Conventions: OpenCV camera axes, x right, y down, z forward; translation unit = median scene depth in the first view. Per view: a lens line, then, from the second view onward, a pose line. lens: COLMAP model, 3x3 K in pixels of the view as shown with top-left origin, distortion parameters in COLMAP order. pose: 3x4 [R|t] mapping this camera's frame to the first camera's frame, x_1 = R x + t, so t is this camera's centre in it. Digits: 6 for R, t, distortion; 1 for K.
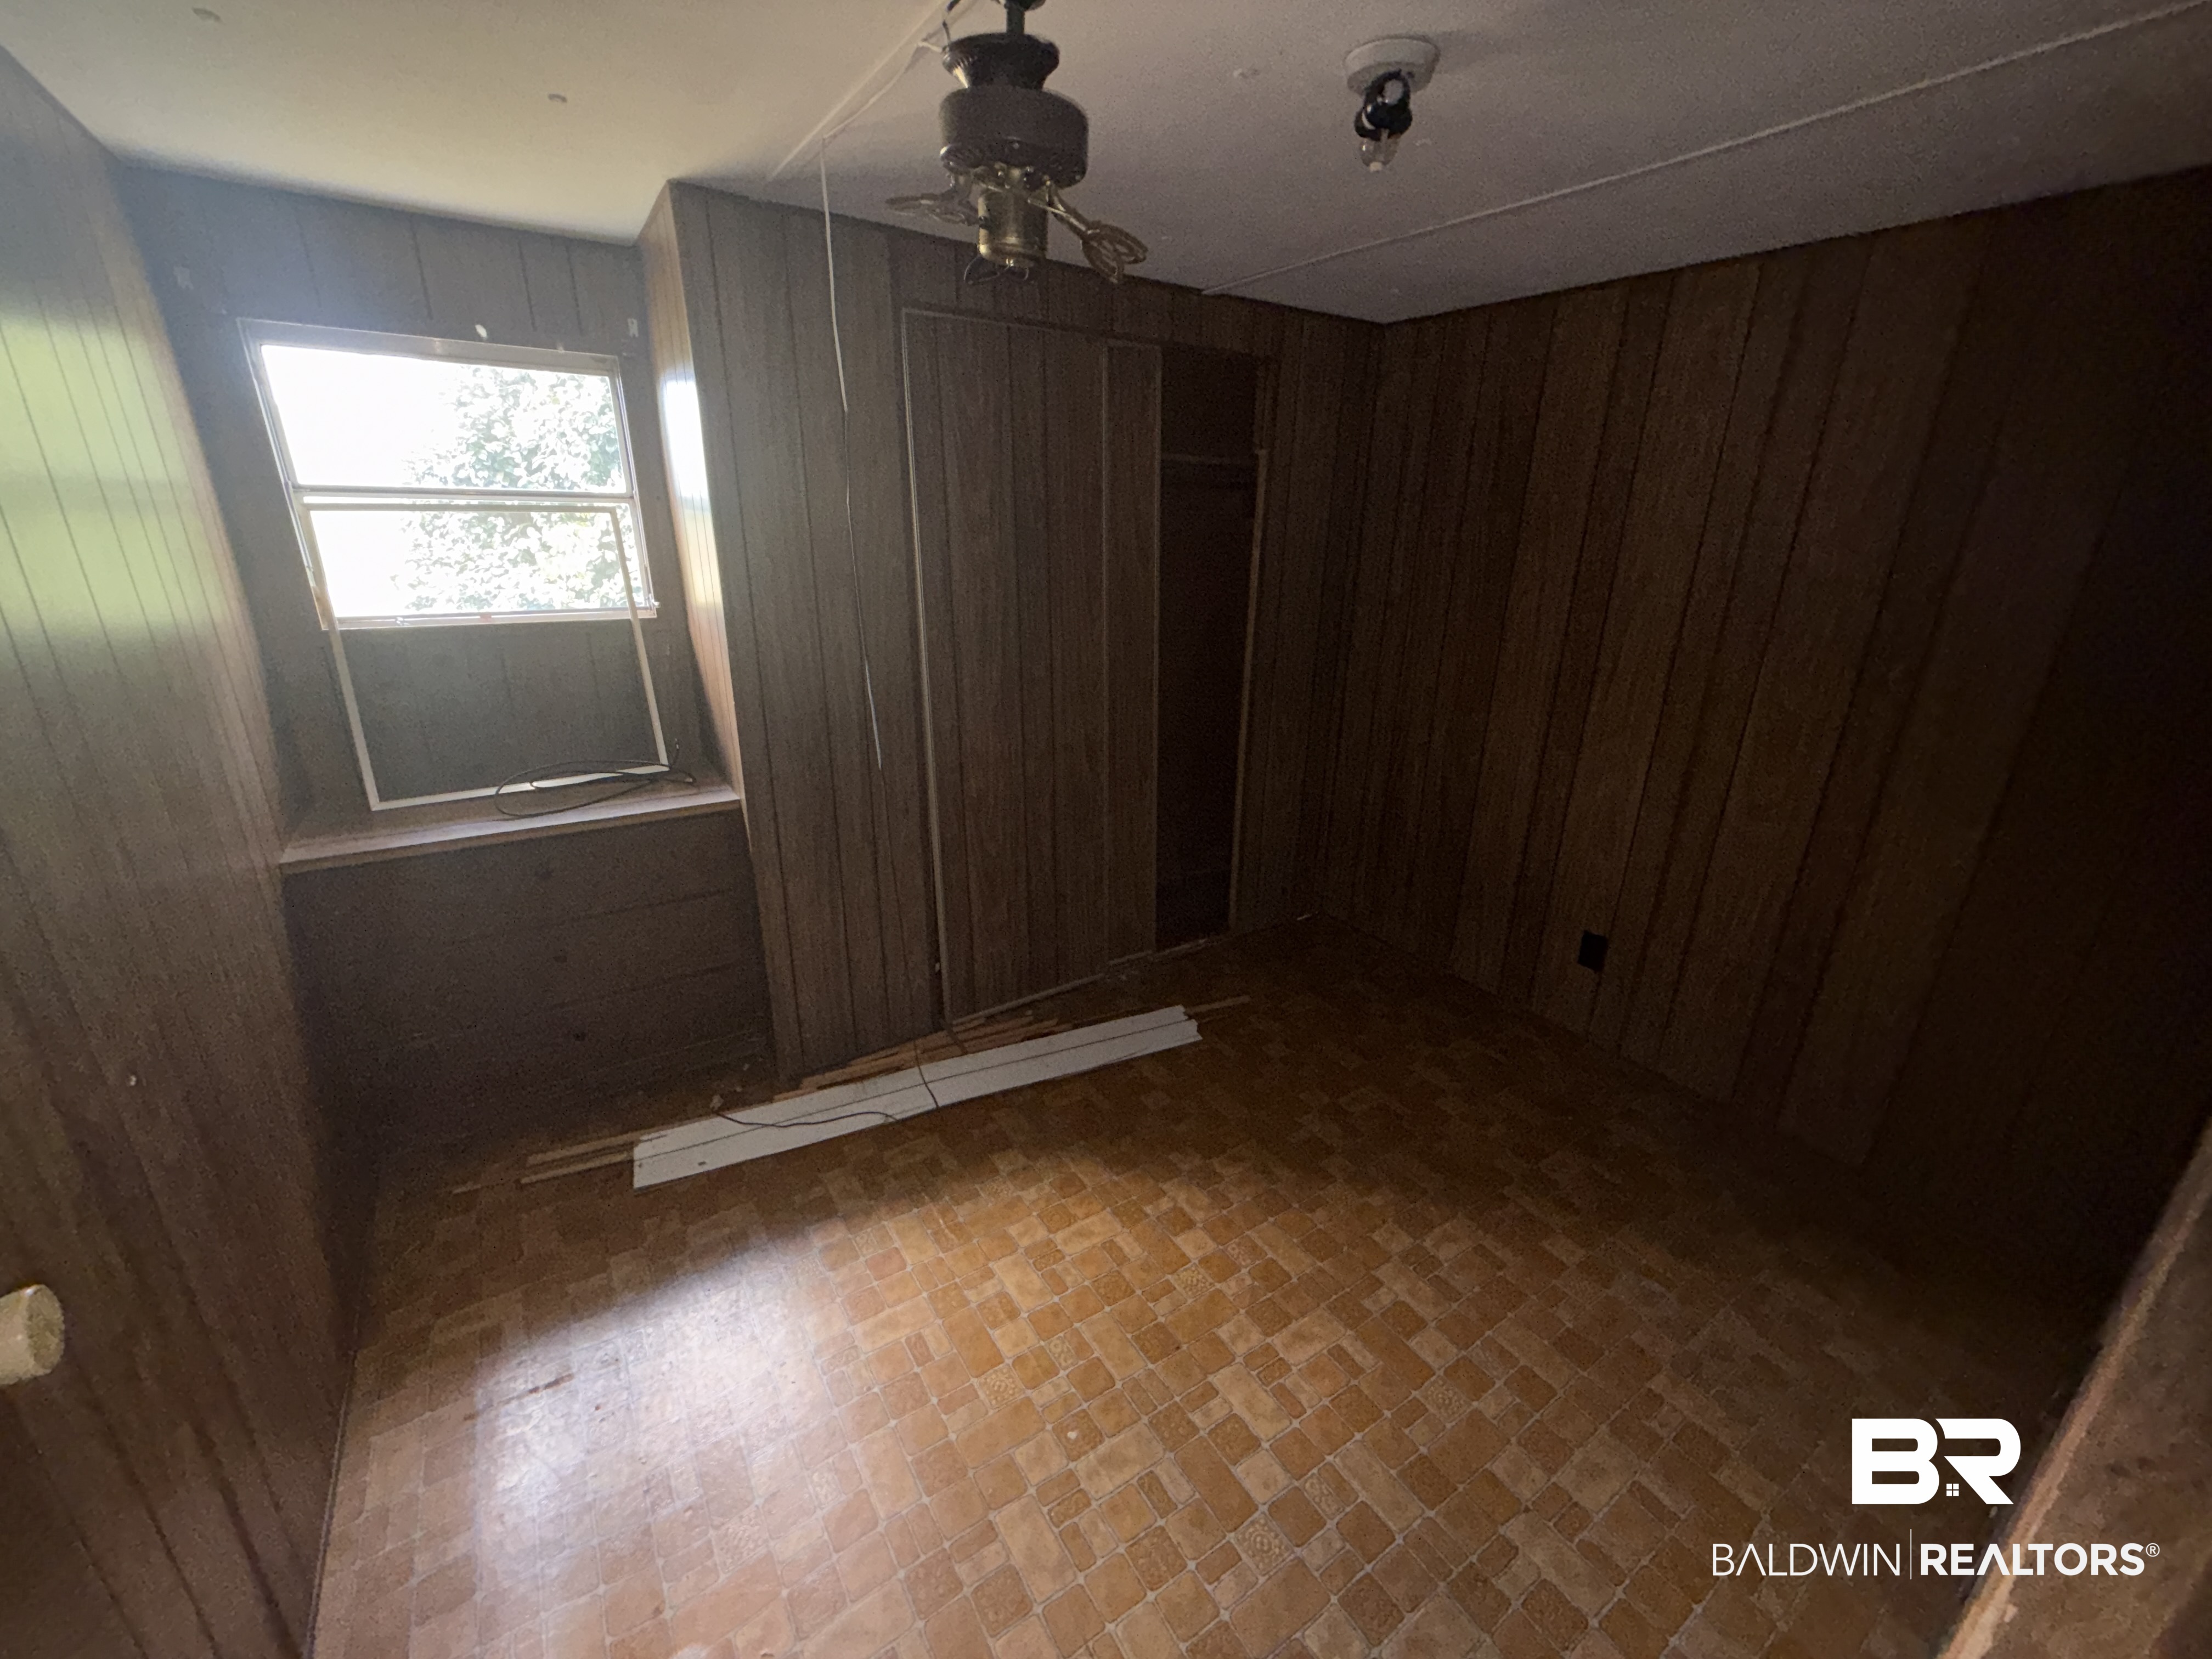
lens RADIAL K [[884.8, 0, 1103.6], [0, 884.8, 827.3], [0, 0, 1]] dist [-0.003183, 0.000519]
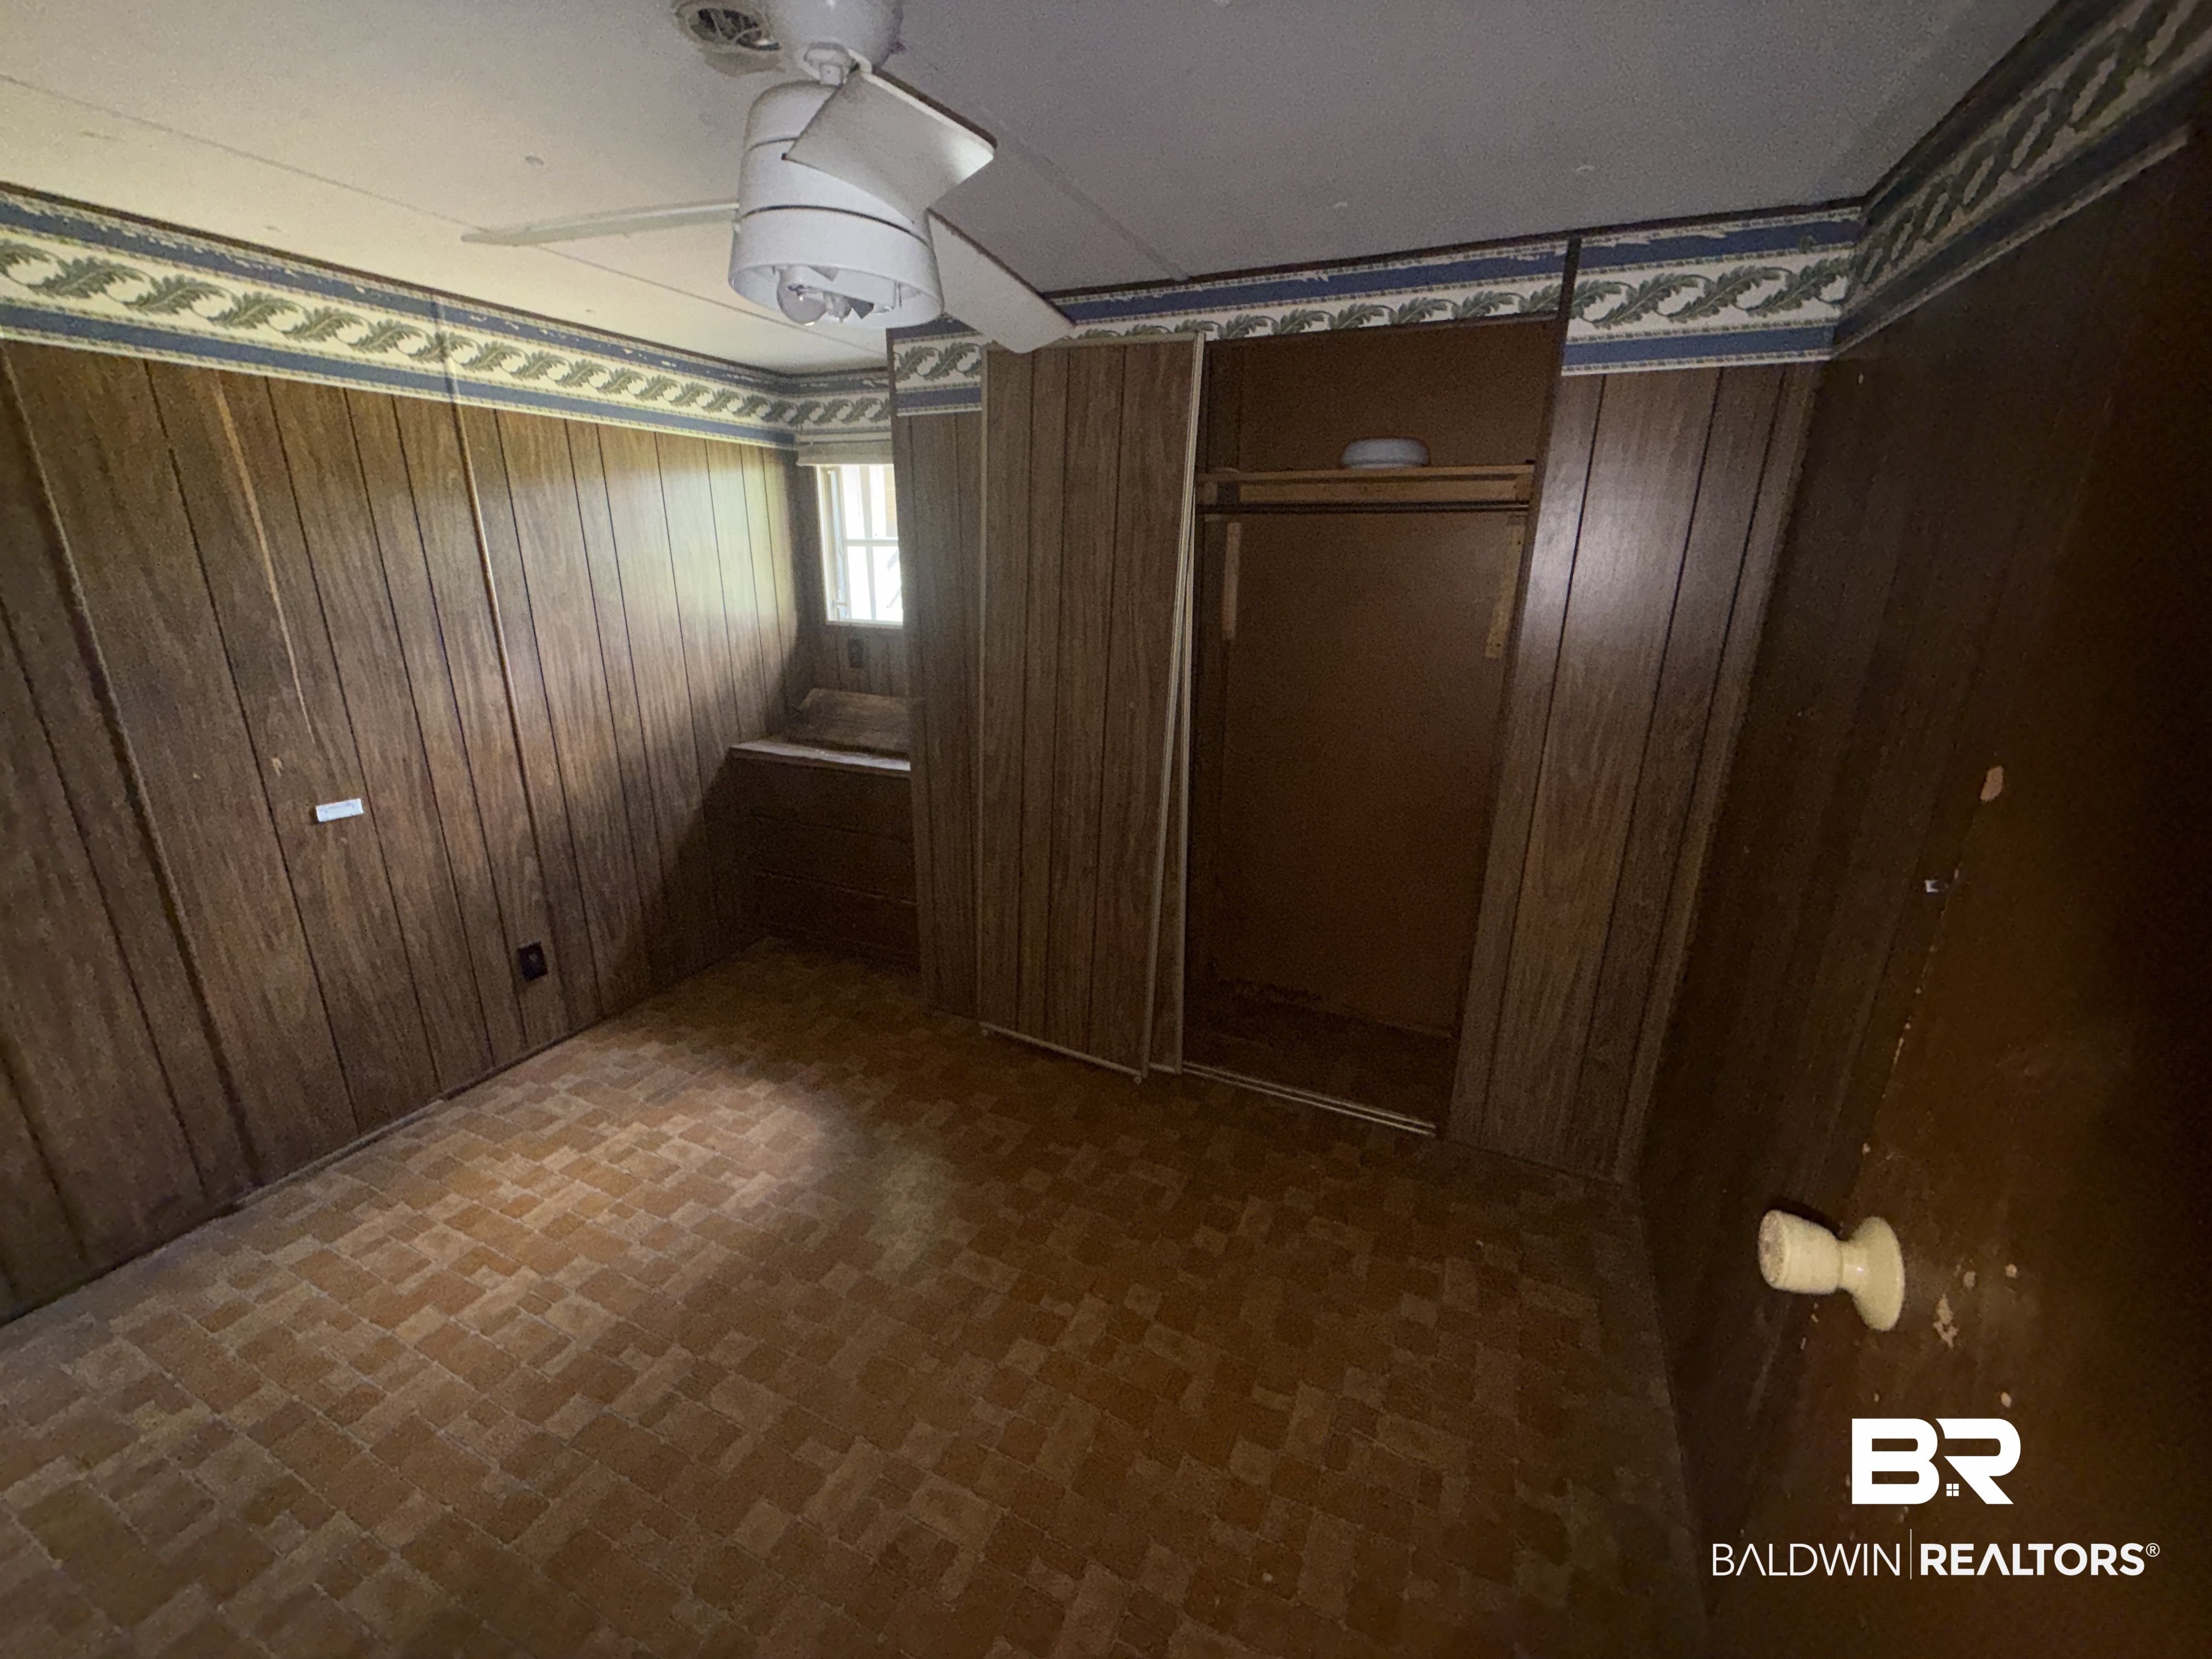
lens RADIAL K [[888.2, 0, 1101.8], [0, 888.2, 831.0], [0, 0, 1]] dist [-0.002724, 0.000314]
pose [[0.522732, 0.244593, -0.816655, 1.240410], [-0.281448, 0.953759, 0.105505, -0.245288], [0.804698, 0.174695, 0.567401, 0.791134]]
